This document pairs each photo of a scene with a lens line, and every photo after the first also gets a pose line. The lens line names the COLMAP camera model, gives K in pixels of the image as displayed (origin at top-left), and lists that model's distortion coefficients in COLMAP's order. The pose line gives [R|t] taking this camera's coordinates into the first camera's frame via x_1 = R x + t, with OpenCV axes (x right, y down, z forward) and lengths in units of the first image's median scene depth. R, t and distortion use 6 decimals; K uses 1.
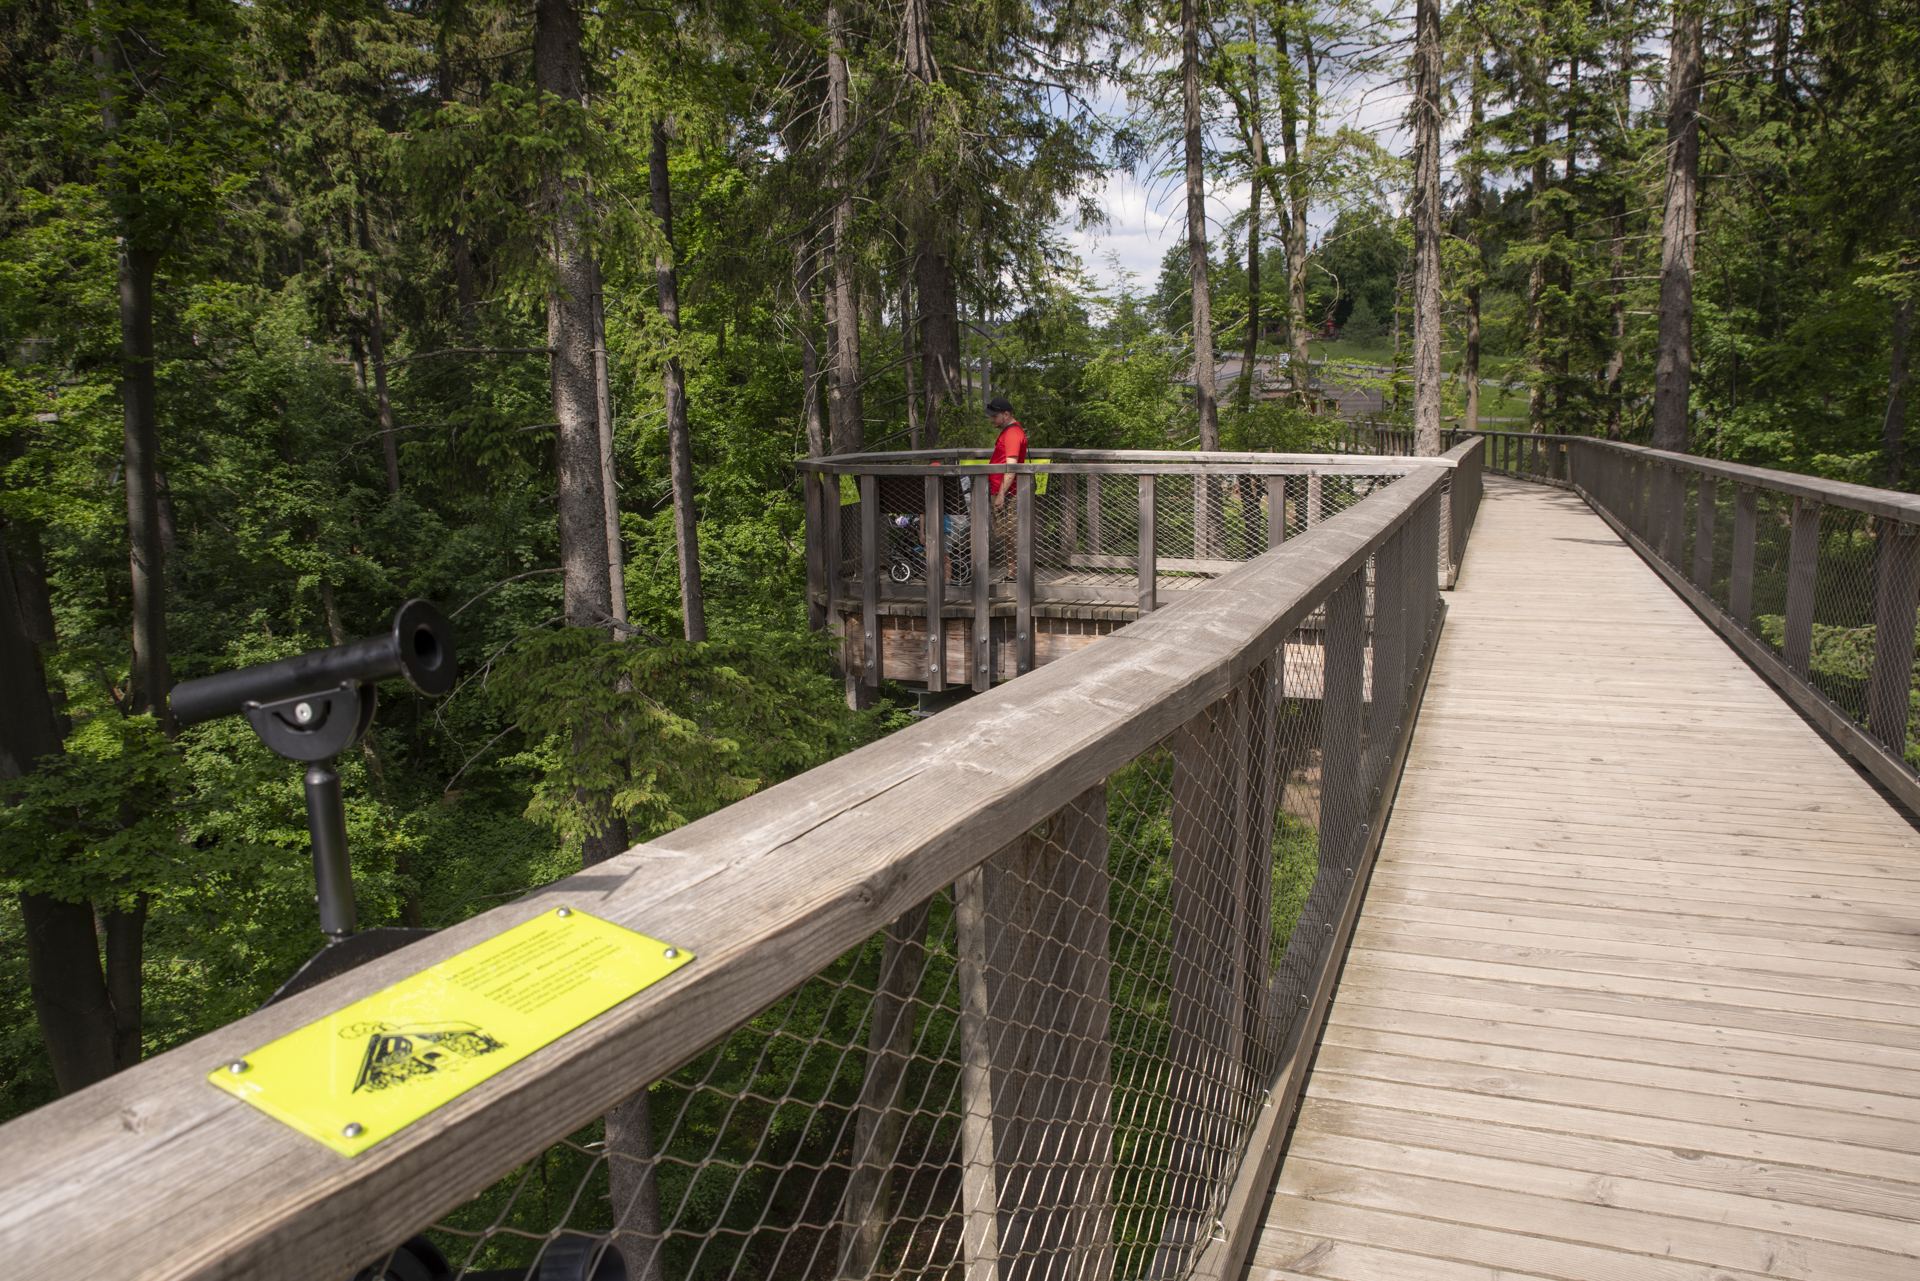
lens RADIAL K [[1320.9, 0, 960.0], [0, 1320.9, 640.5], [0, 0, 1]] dist [-0.132621, 0.098862]
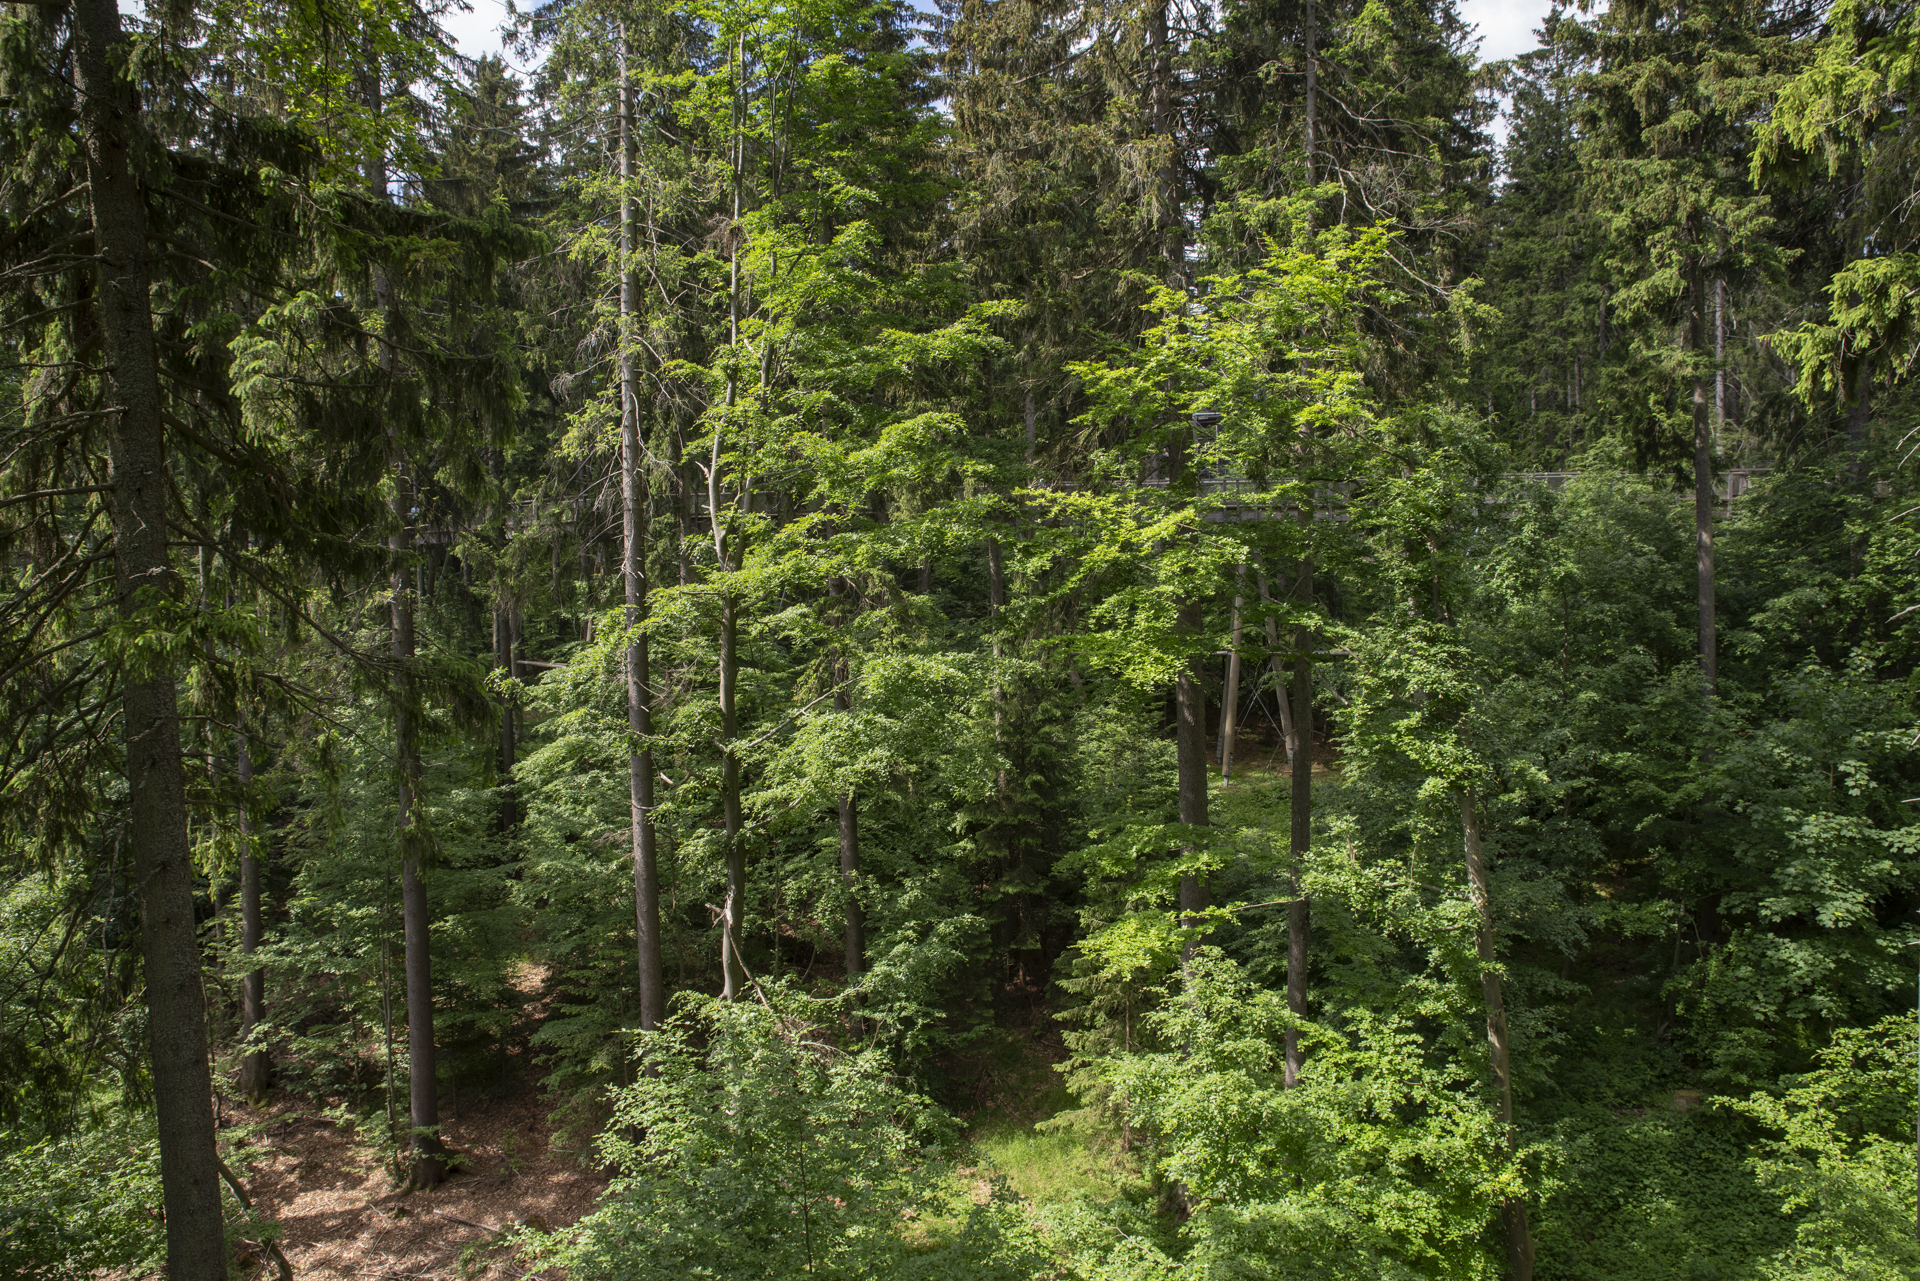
lens RADIAL K [[1320.9, 0, 960.0], [0, 1320.9, 640.5], [0, 0, 1]] dist [-0.132621, 0.098862]
pose [[0.516198, 0.067341, -0.853818, -0.022903], [-0.161228, 0.986721, -0.019652, -0.048150], [0.841157, 0.147804, 0.520201, 0.271575]]
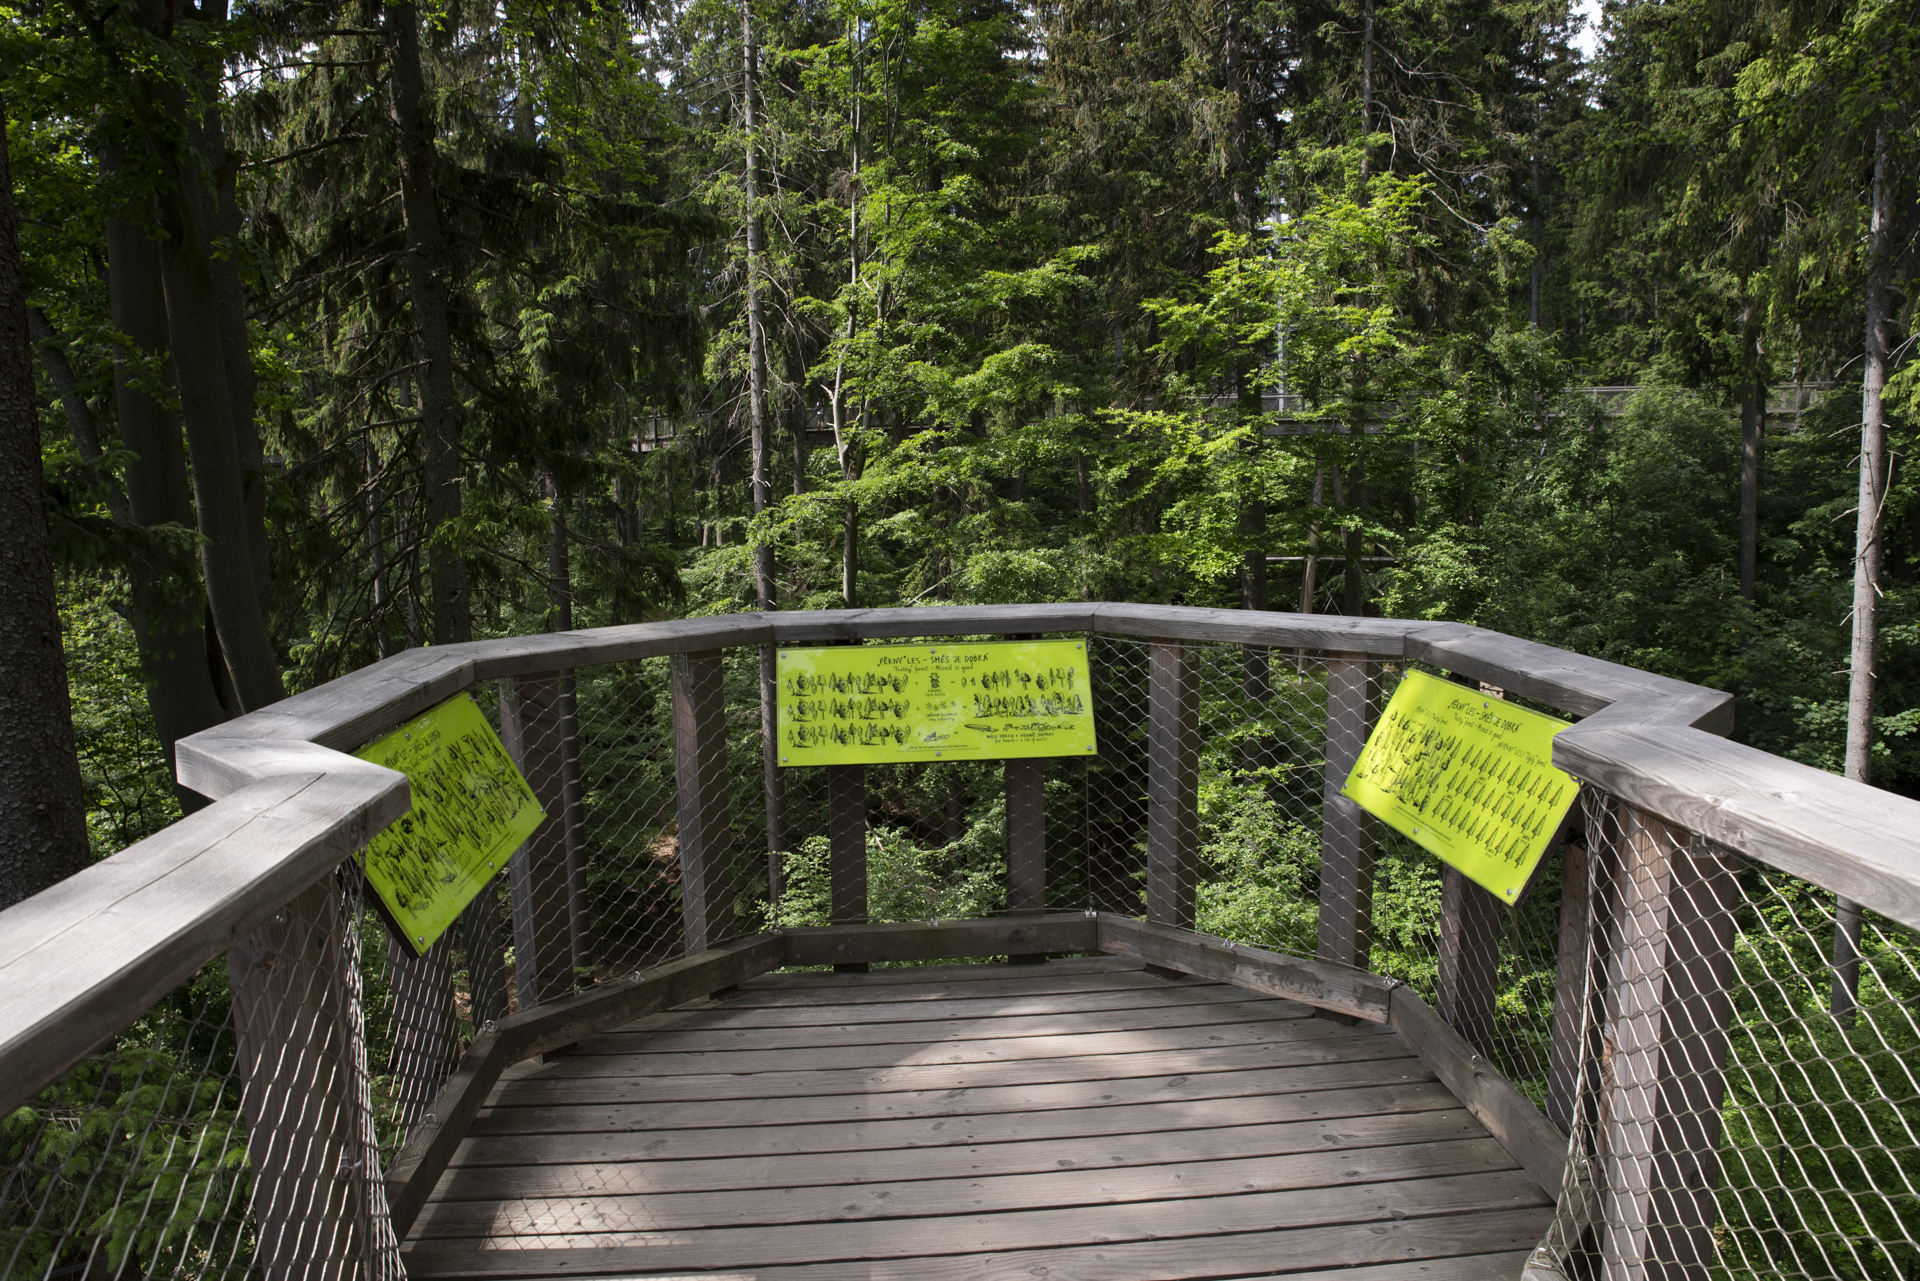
lens RADIAL K [[1320.9, 0, 960.0], [0, 1320.9, 640.5], [0, 0, 1]] dist [-0.132621, 0.098862]
pose [[0.455361, 0.127308, -0.881158, 0.057124], [-0.163026, 0.984912, 0.058051, -0.040739], [0.875254, 0.117218, 0.469245, 0.225396]]
